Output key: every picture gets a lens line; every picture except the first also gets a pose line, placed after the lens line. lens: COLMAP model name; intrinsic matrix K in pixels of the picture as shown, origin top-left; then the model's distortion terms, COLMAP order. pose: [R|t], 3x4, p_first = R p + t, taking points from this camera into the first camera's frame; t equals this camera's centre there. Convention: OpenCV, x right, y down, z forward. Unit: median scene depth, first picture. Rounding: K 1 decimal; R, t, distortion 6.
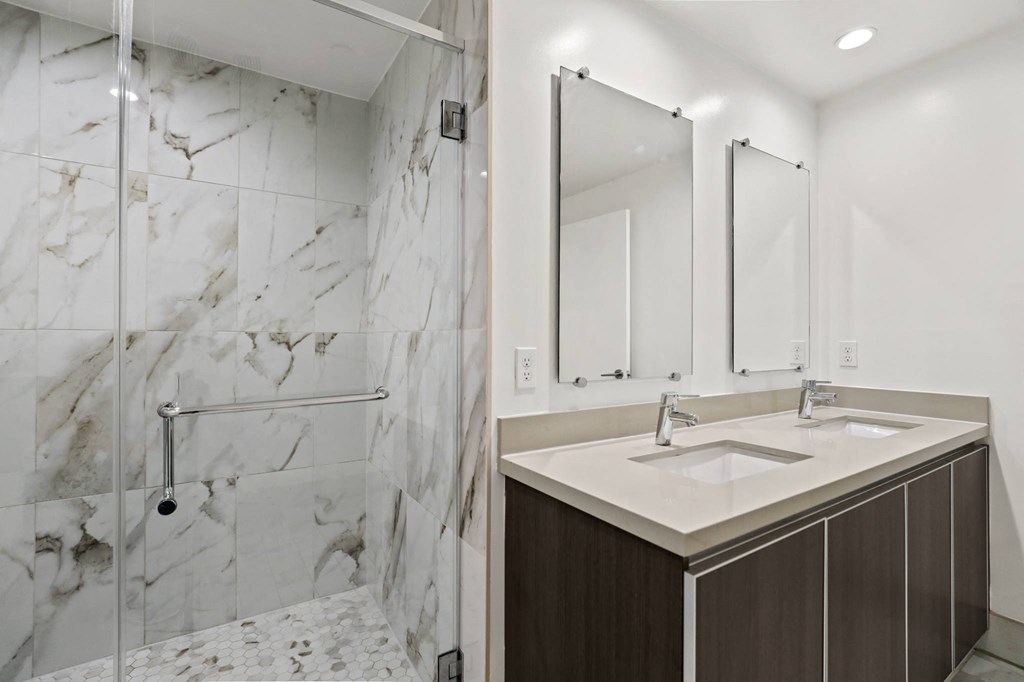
lens RADIAL K [[464.5, 0, 511.1], [0, 464.5, 338.5], [0, 0, 1]] dist [-0.021920, 0.009686]
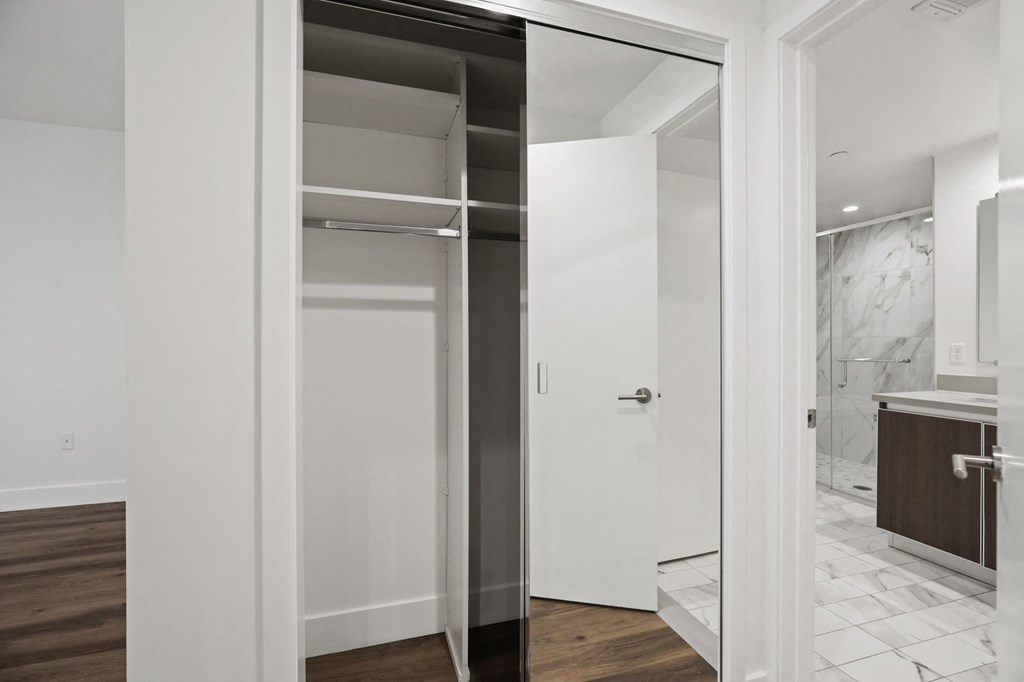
lens RADIAL K [[464.5, 0, 511.1], [0, 464.5, 338.5], [0, 0, 1]] dist [-0.021920, 0.009686]
pose [[-0.251782, -0.007840, -0.967752, 1.998807], [-0.002045, 0.999969, -0.007569, 0.012362], [0.967782, 0.000074, -0.251791, -0.353574]]
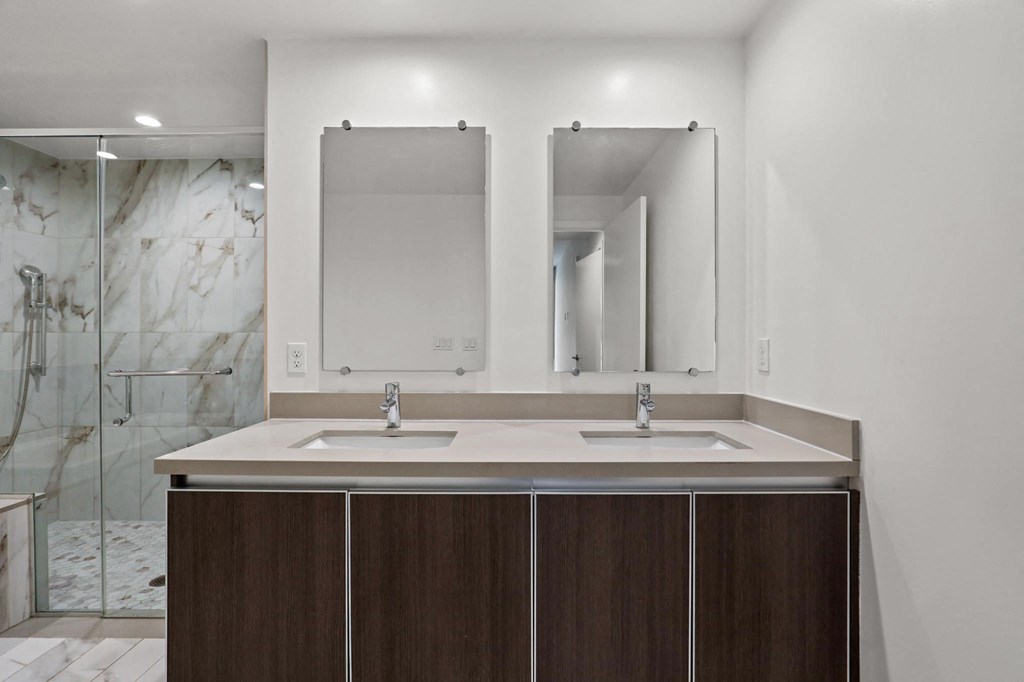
lens RADIAL K [[464.5, 0, 511.1], [0, 464.5, 338.5], [0, 0, 1]] dist [-0.021920, 0.009686]
pose [[0.839932, -0.000270, -0.542691, 1.003646], [0.003007, 0.999987, 0.004156, 0.001719], [0.542683, -0.005123, 0.839922, 0.151601]]
